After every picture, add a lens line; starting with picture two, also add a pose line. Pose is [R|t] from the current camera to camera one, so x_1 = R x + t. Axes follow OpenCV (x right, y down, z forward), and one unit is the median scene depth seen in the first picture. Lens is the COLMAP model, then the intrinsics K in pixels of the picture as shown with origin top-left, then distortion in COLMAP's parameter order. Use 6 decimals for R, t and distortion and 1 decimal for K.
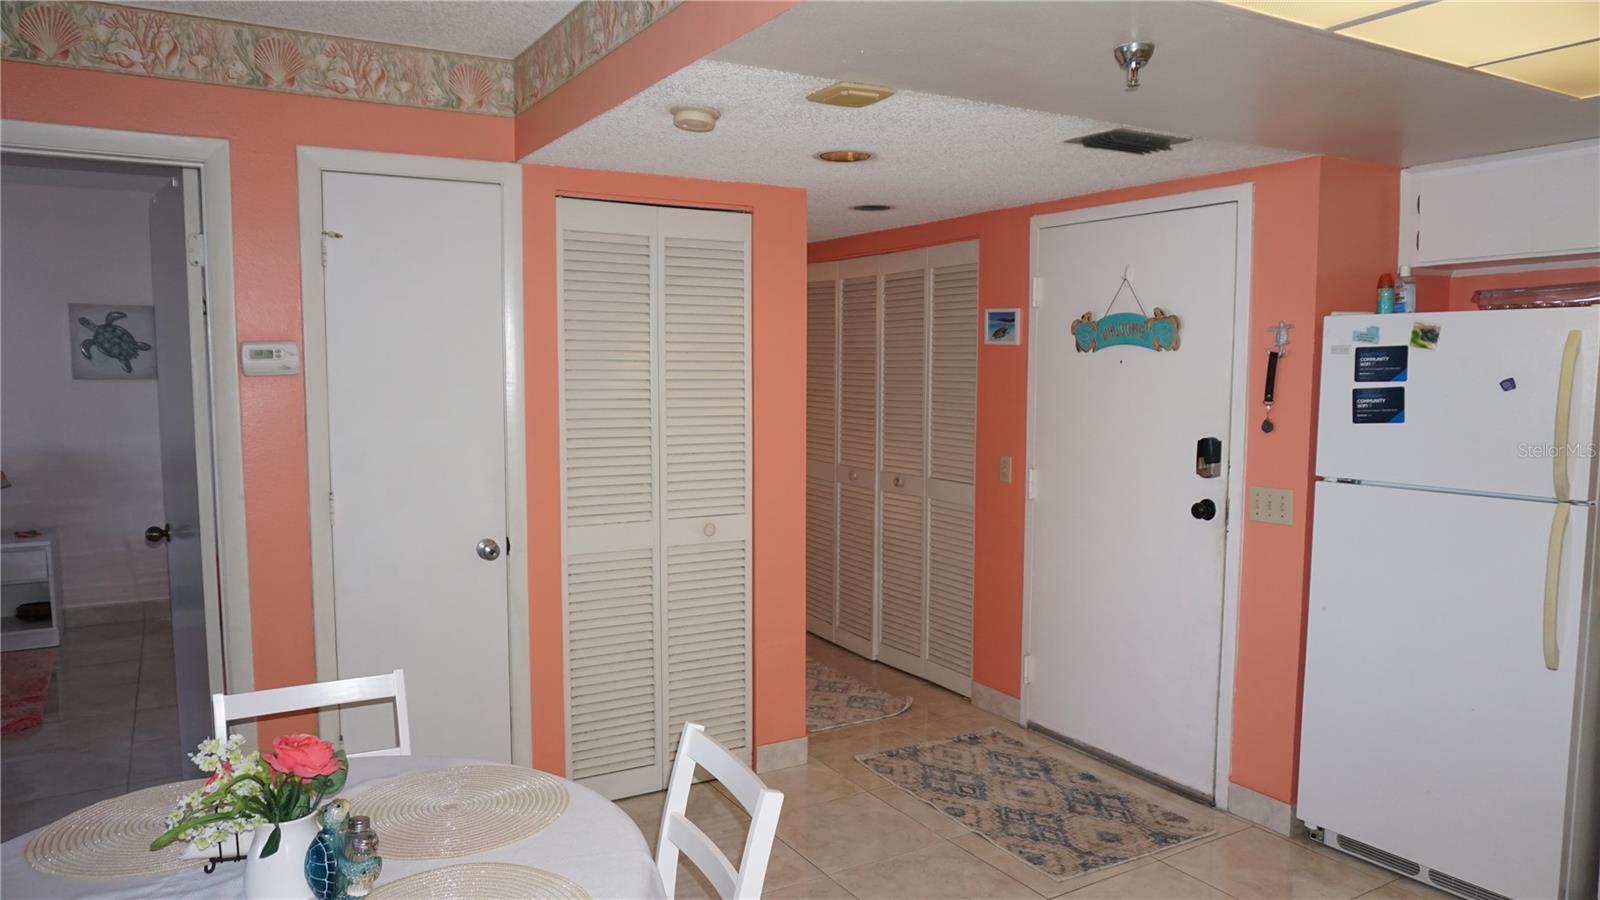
lens RADIAL K [[1071.5, 0, 804.0], [0, 1071.5, 457.9], [0, 0, 1]] dist [-0.056781, 0.042668]
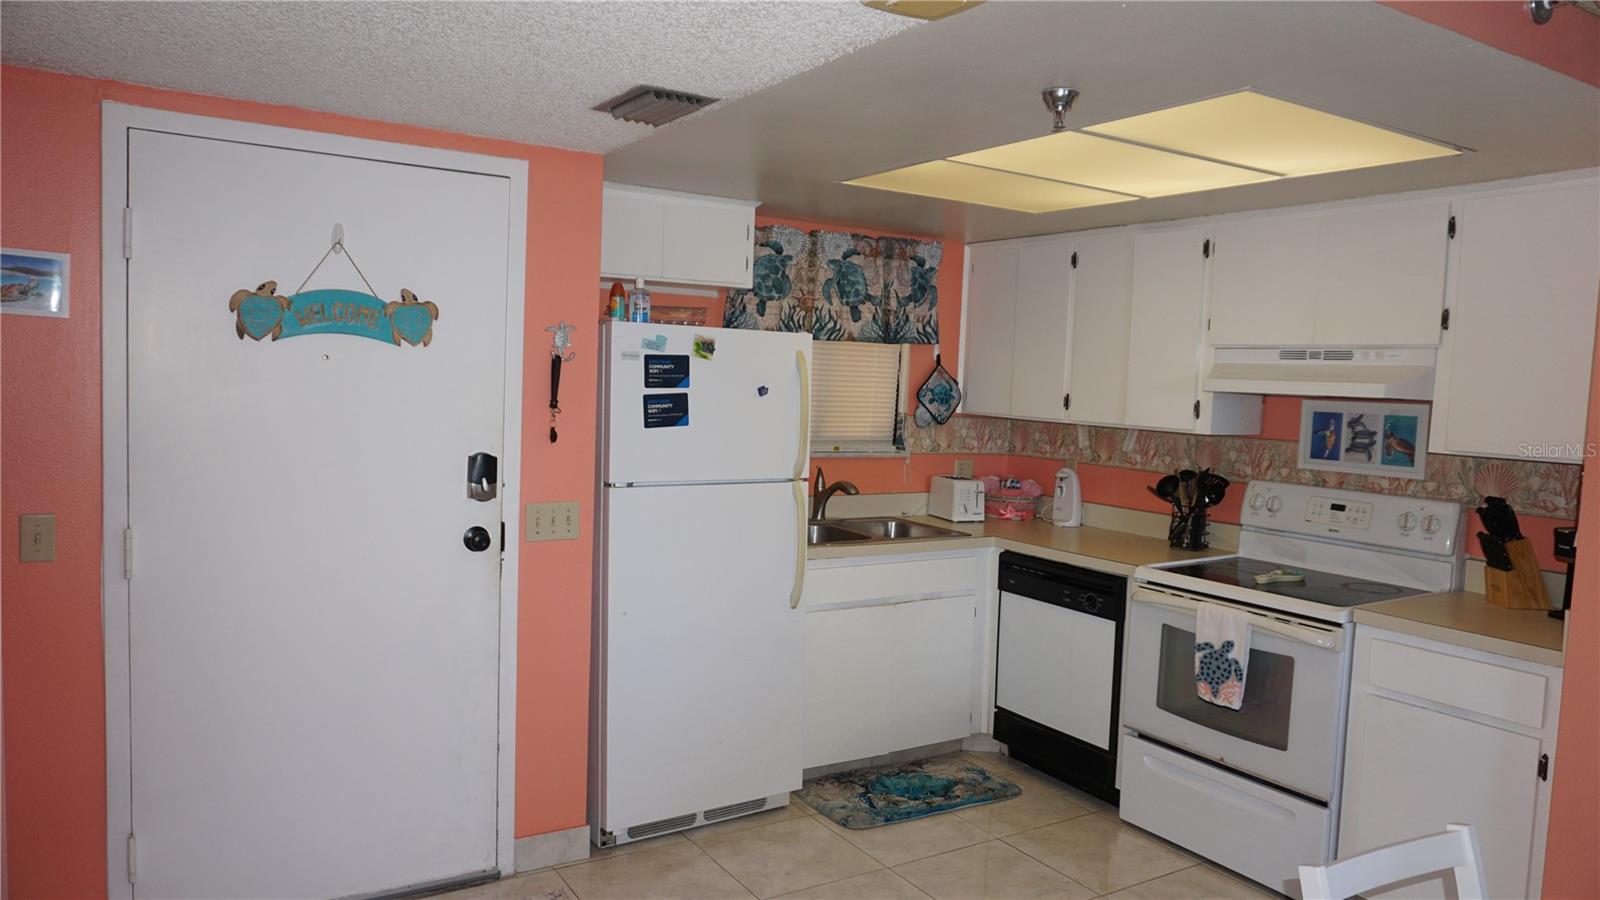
lens RADIAL K [[1071.5, 0, 804.0], [0, 1071.5, 457.9], [0, 0, 1]] dist [-0.056781, 0.042668]
pose [[-0.020559, -0.075345, 0.996946, -0.469182], [0.051593, 0.995748, 0.076319, -0.067389], [-0.998457, 0.053005, -0.016584, 0.773409]]
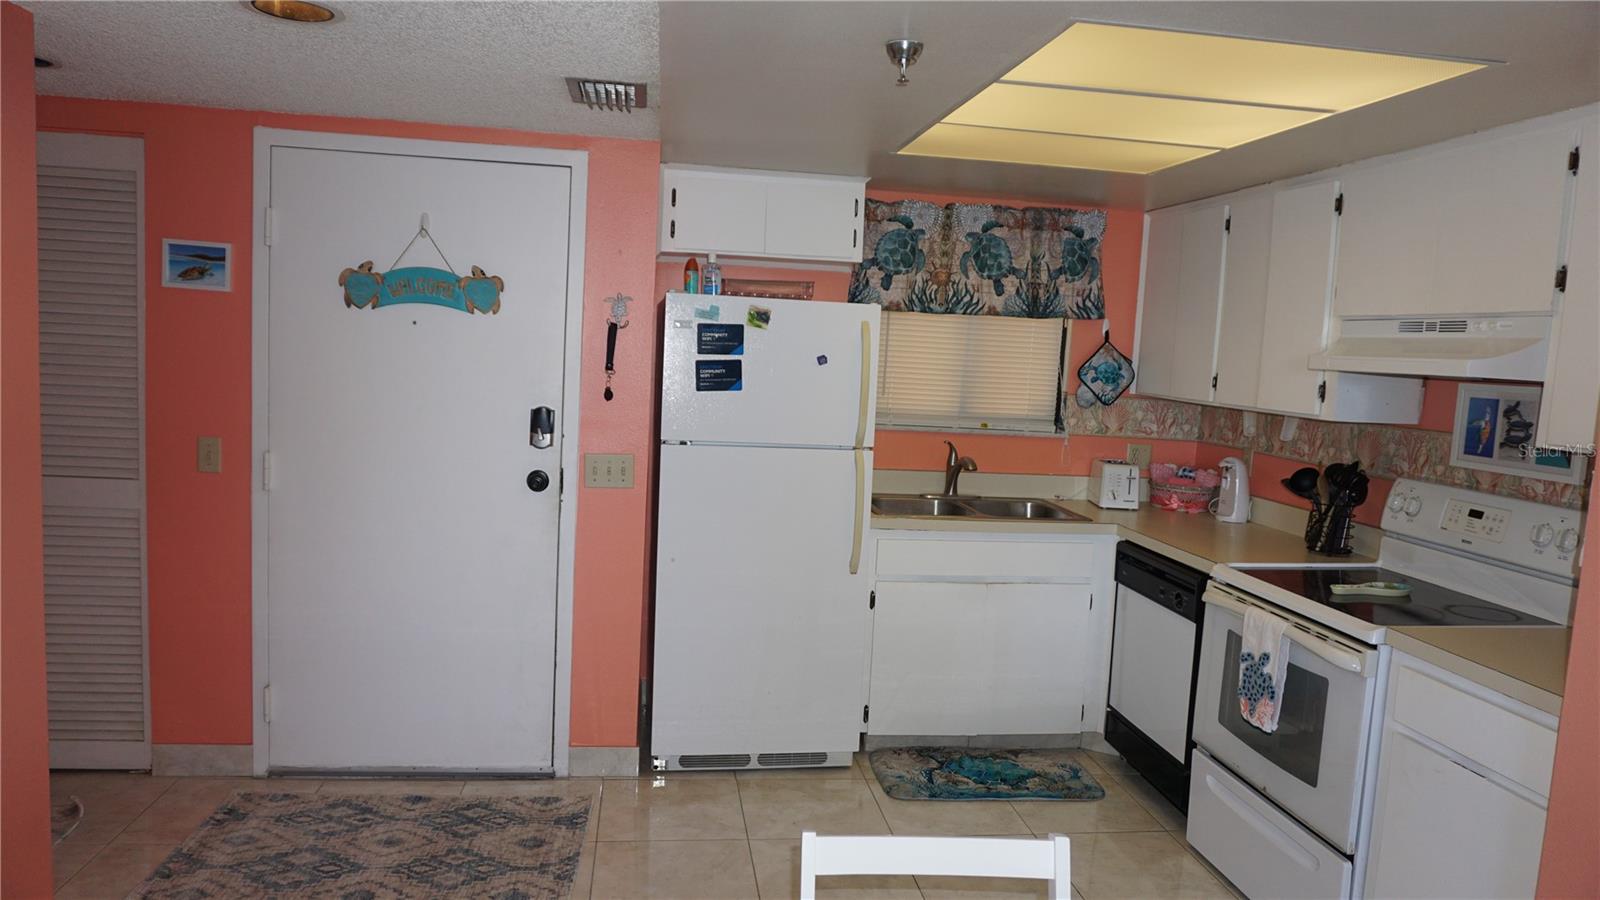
lens RADIAL K [[1071.5, 0, 804.0], [0, 1071.5, 457.9], [0, 0, 1]] dist [-0.056781, 0.042668]
pose [[0.388177, -0.076179, 0.918431, -0.431260], [0.031080, 0.997093, 0.069567, -0.033639], [-0.921061, 0.001541, 0.389416, 0.407036]]
